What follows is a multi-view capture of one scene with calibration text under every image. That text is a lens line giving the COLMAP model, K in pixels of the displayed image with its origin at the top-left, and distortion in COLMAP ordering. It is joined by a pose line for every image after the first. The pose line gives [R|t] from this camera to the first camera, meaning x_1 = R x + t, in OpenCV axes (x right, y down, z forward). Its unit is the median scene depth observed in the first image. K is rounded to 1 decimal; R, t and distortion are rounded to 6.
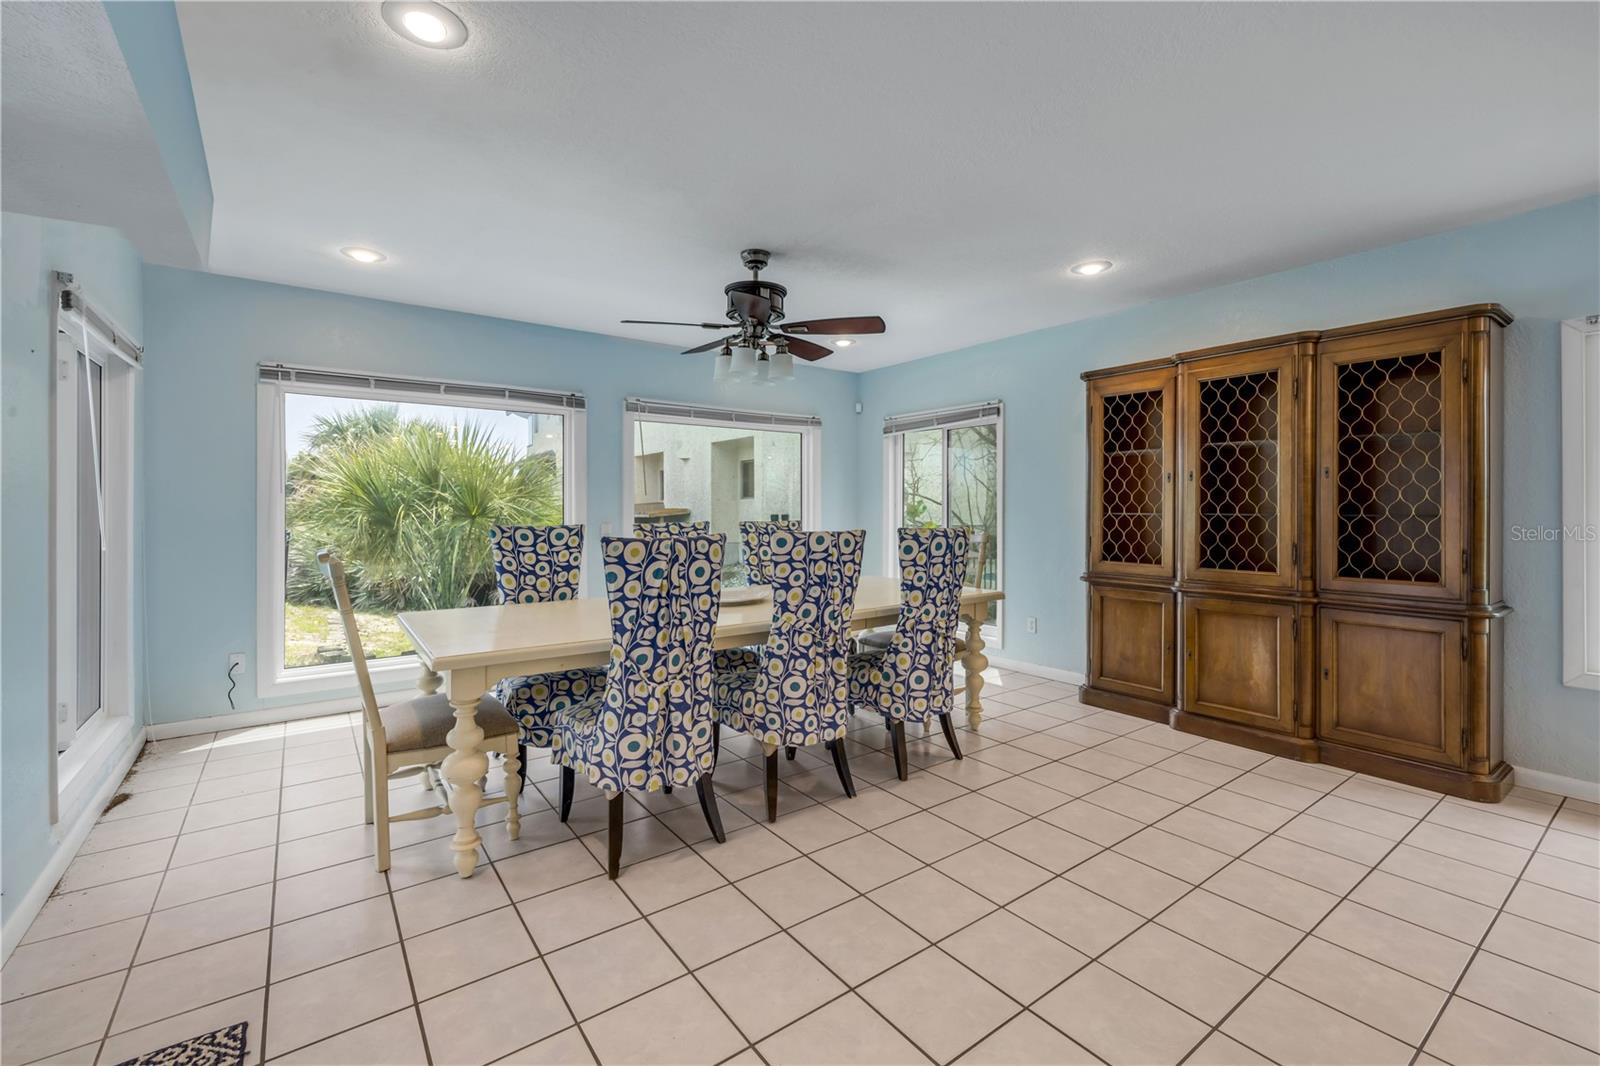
lens RADIAL K [[681.0, 0, 793.0], [0, 681.0, 510.4], [0, 0, 1]] dist [-0.000299, -0.000039]
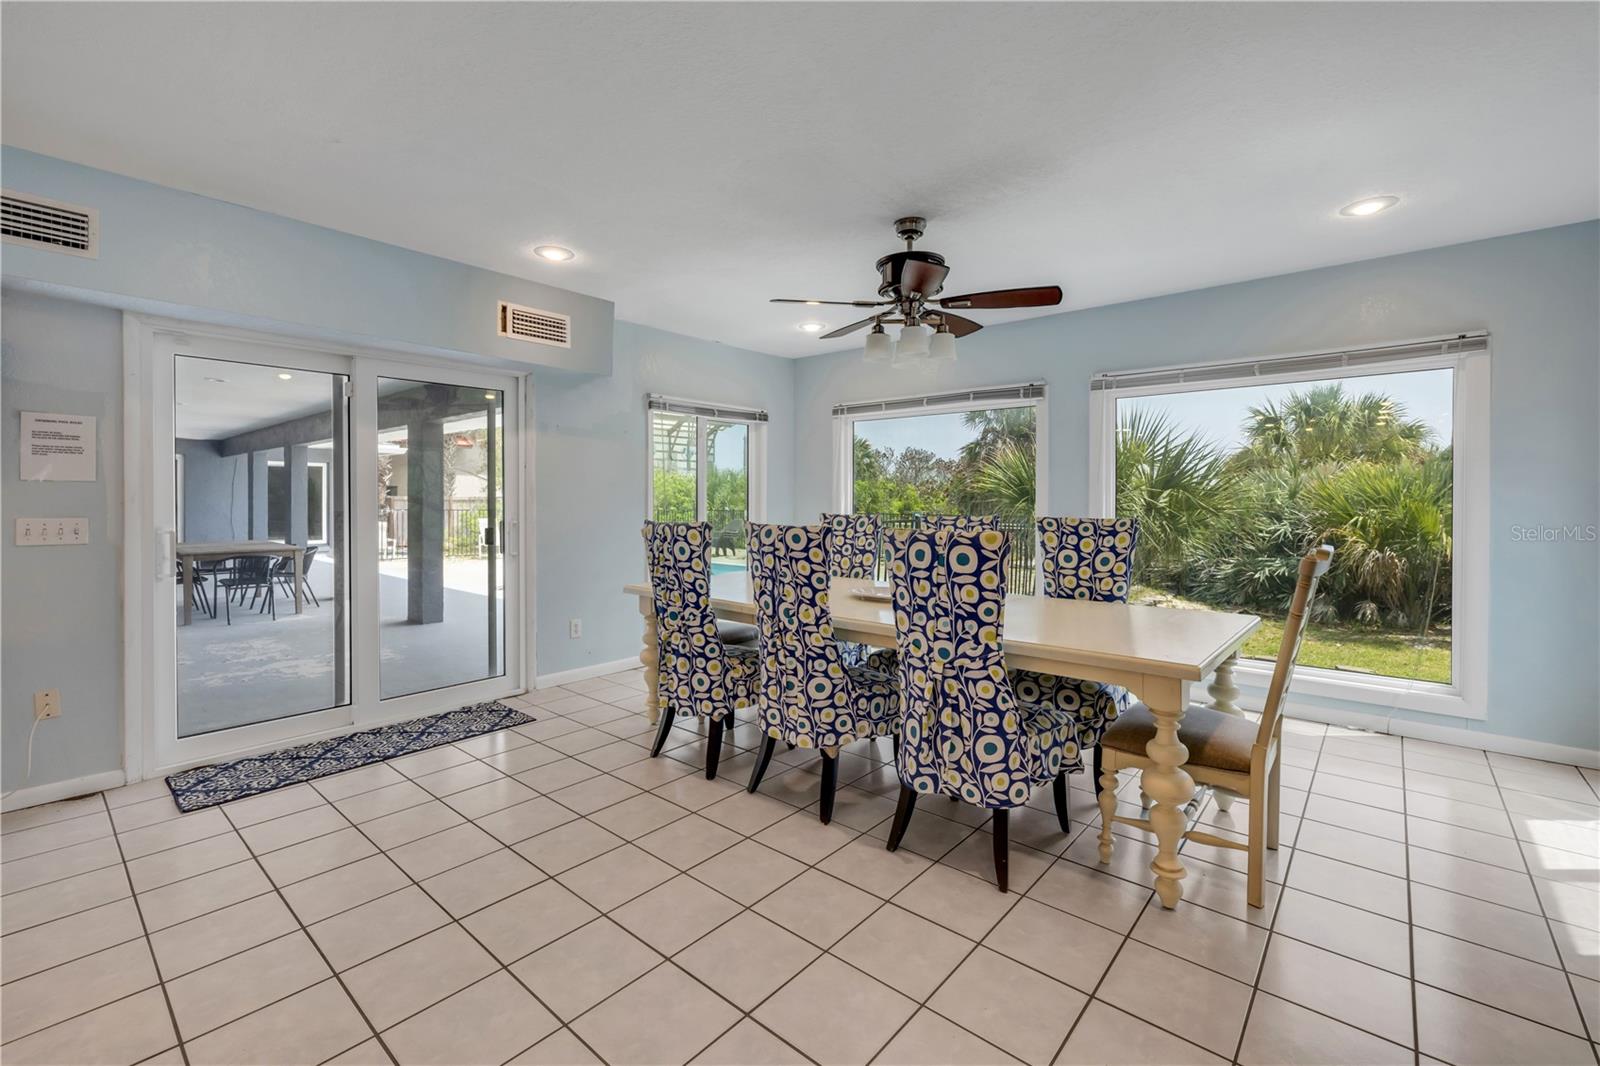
lens RADIAL K [[681.0, 0, 793.0], [0, 681.0, 510.4], [0, 0, 1]] dist [-0.000299, -0.000039]
pose [[0.227168, 0.018794, -0.973674, 0.897038], [-0.005608, 0.999822, 0.017990, -0.007398], [0.973839, 0.001374, 0.227233, 0.711619]]
